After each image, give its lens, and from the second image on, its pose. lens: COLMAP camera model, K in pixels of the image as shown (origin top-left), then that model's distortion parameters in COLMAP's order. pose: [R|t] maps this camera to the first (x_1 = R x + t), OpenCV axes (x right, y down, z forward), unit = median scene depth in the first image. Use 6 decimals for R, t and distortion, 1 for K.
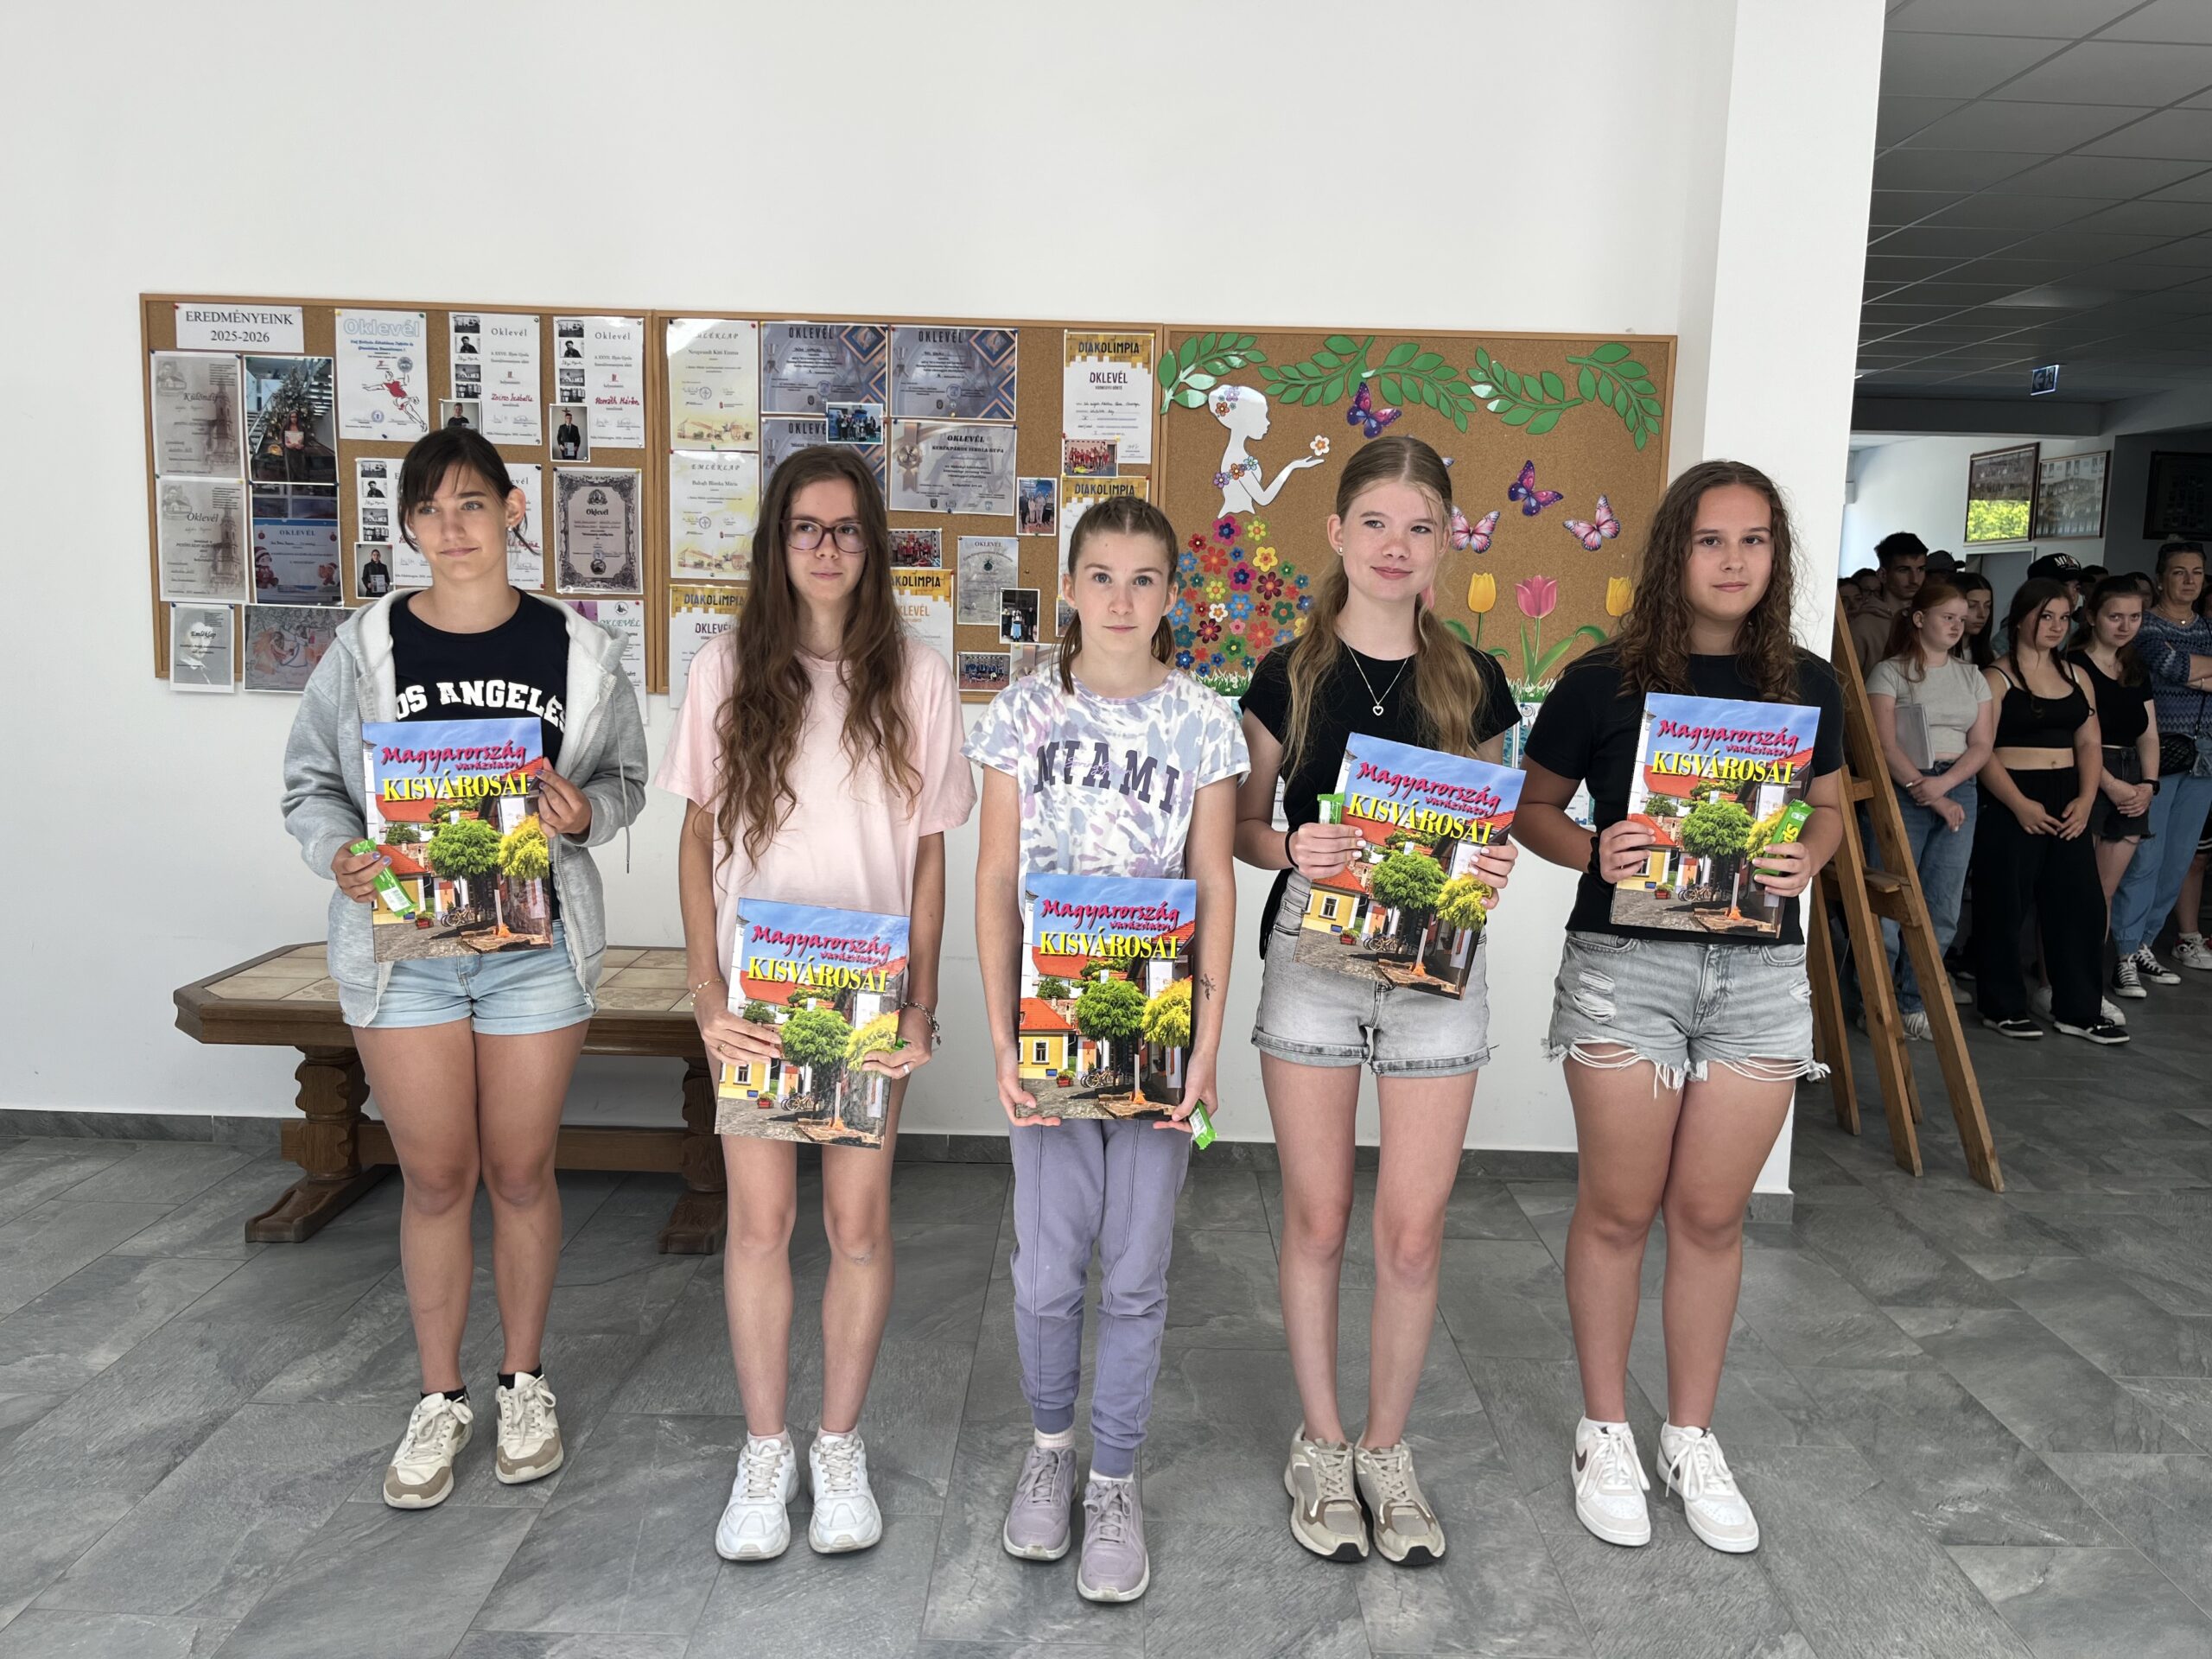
lens RADIAL K [[1700.3, 0, 1096.9], [0, 1700.3, 813.1], [0, 0, 1]] dist [0.078353, -0.102562]
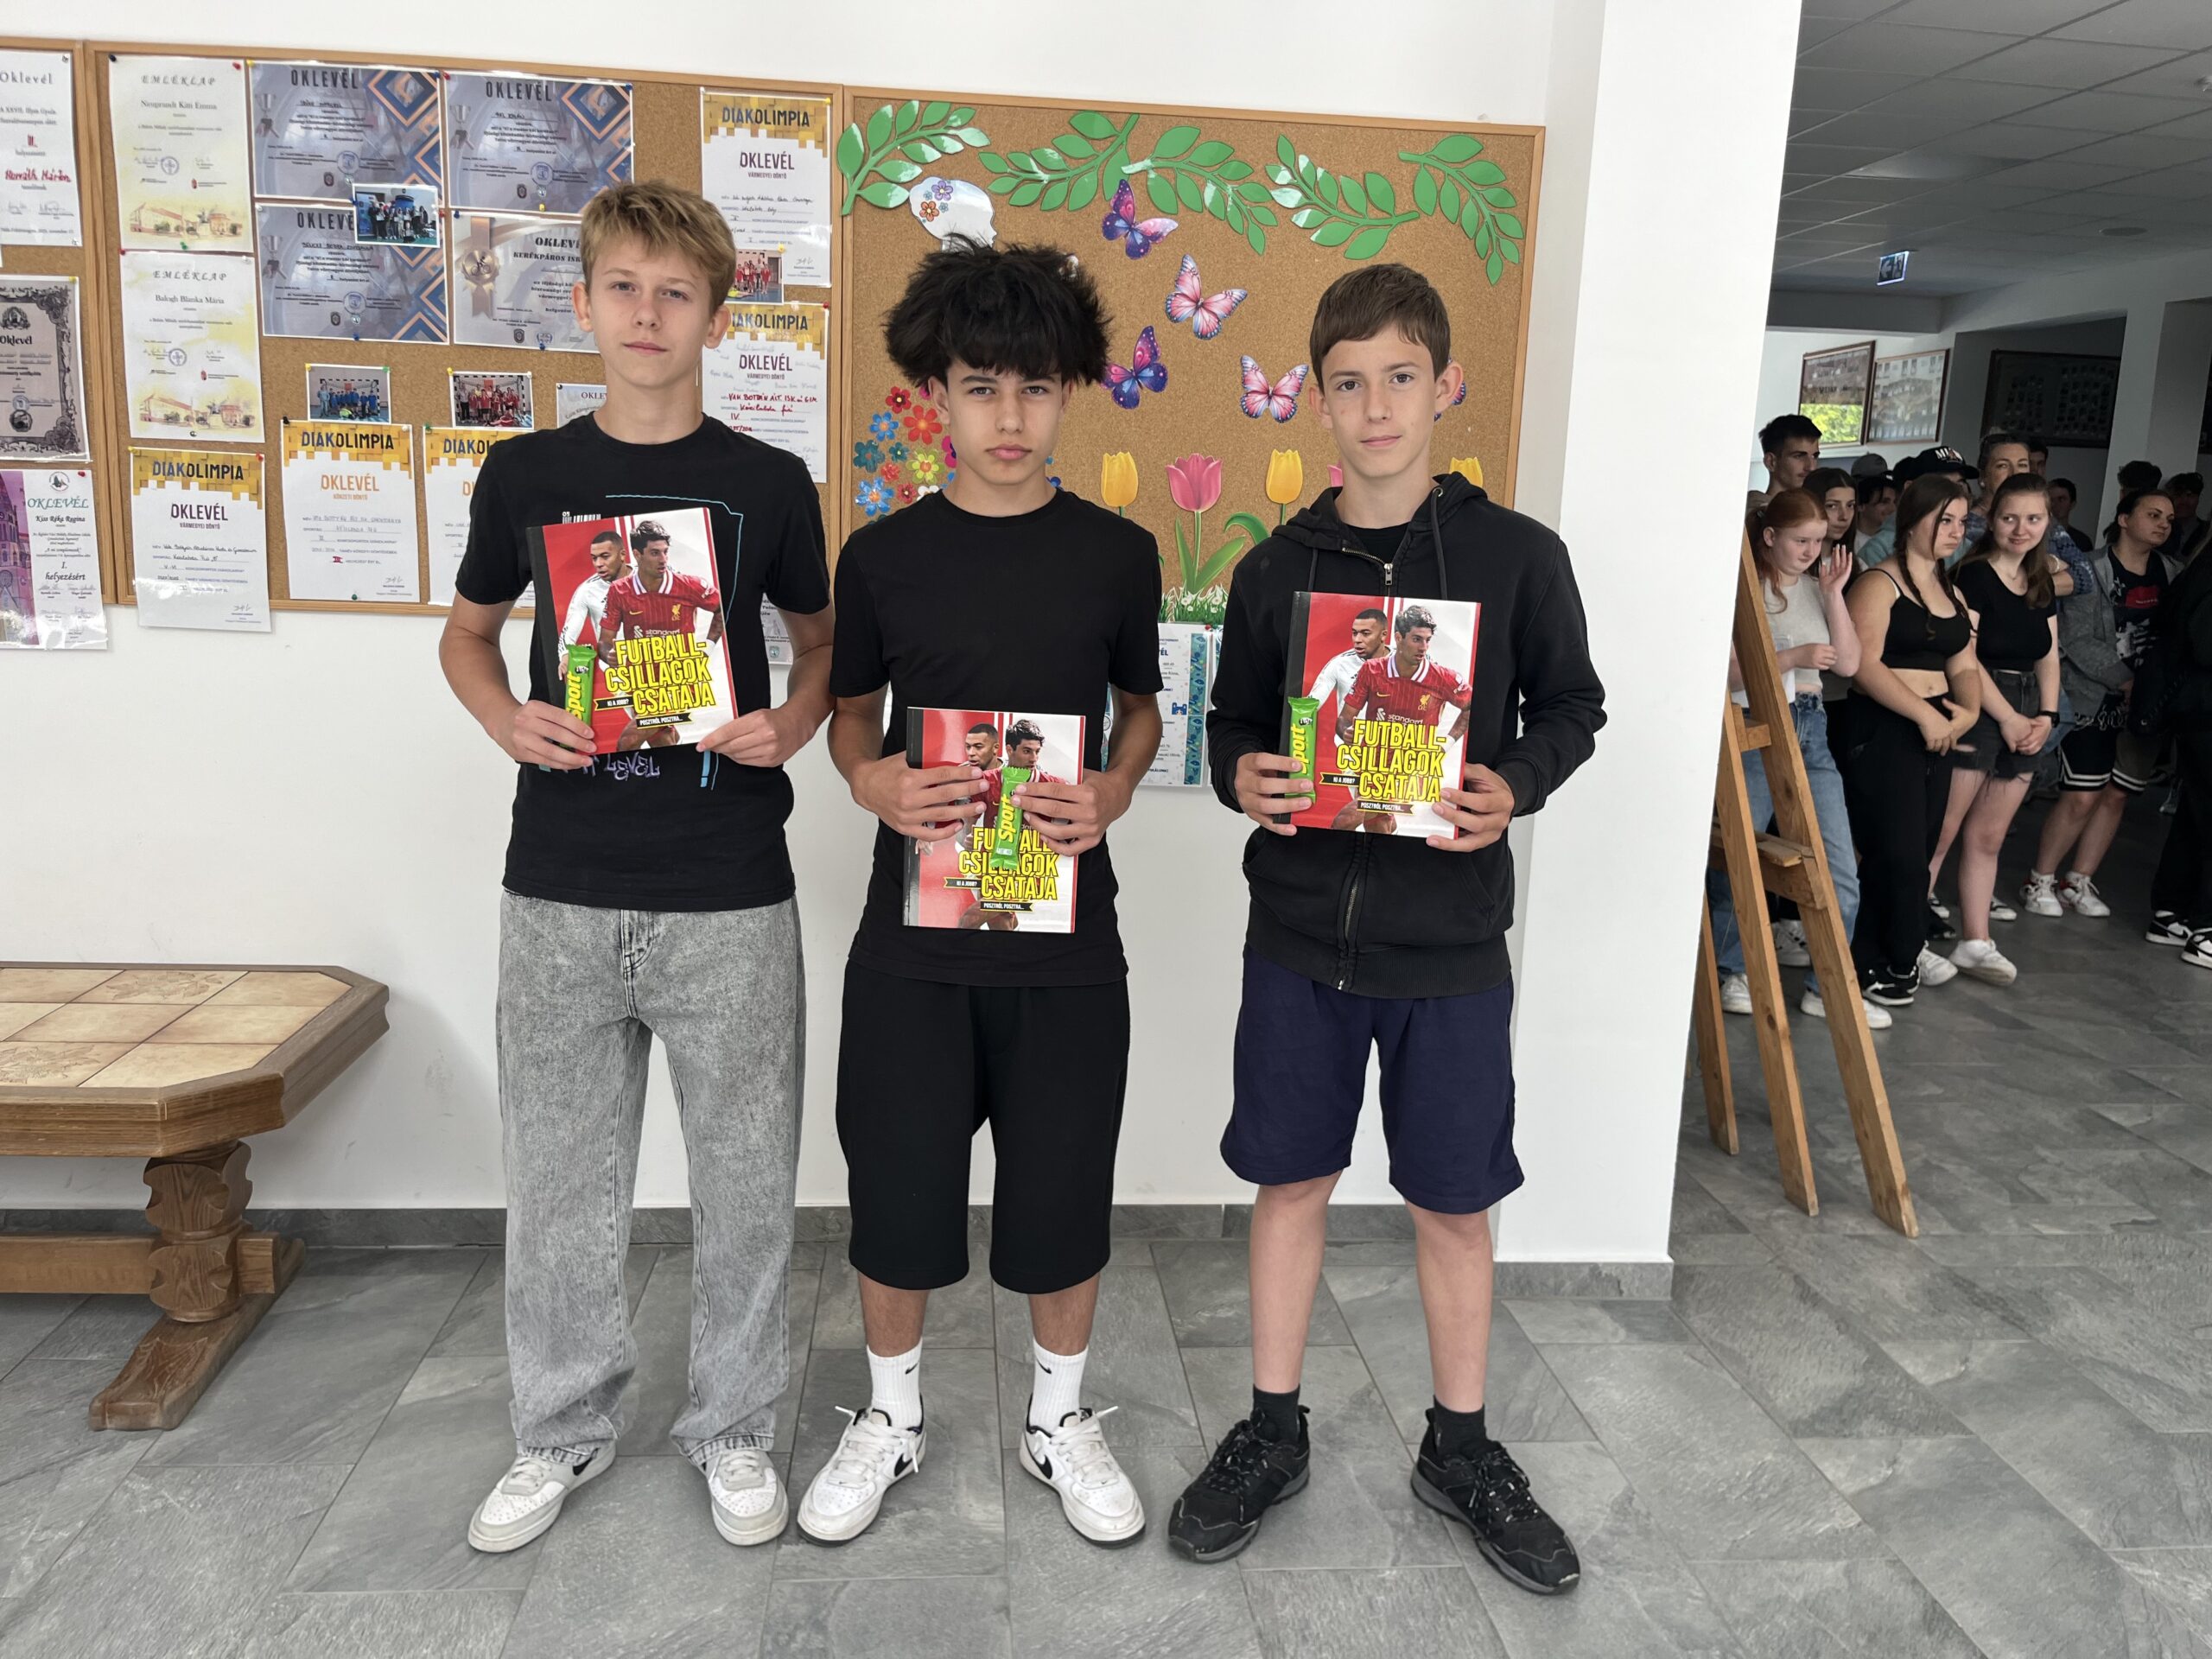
lens RADIAL K [[1700.3, 0, 1096.9], [0, 1700.3, 813.1], [0, 0, 1]] dist [0.078353, -0.102562]
pose [[0.995102, -0.007029, 0.098603, 0.070424], [0.001522, 0.998440, 0.055822, -0.024769], [-0.098842, -0.055398, 0.993560, 0.264427]]
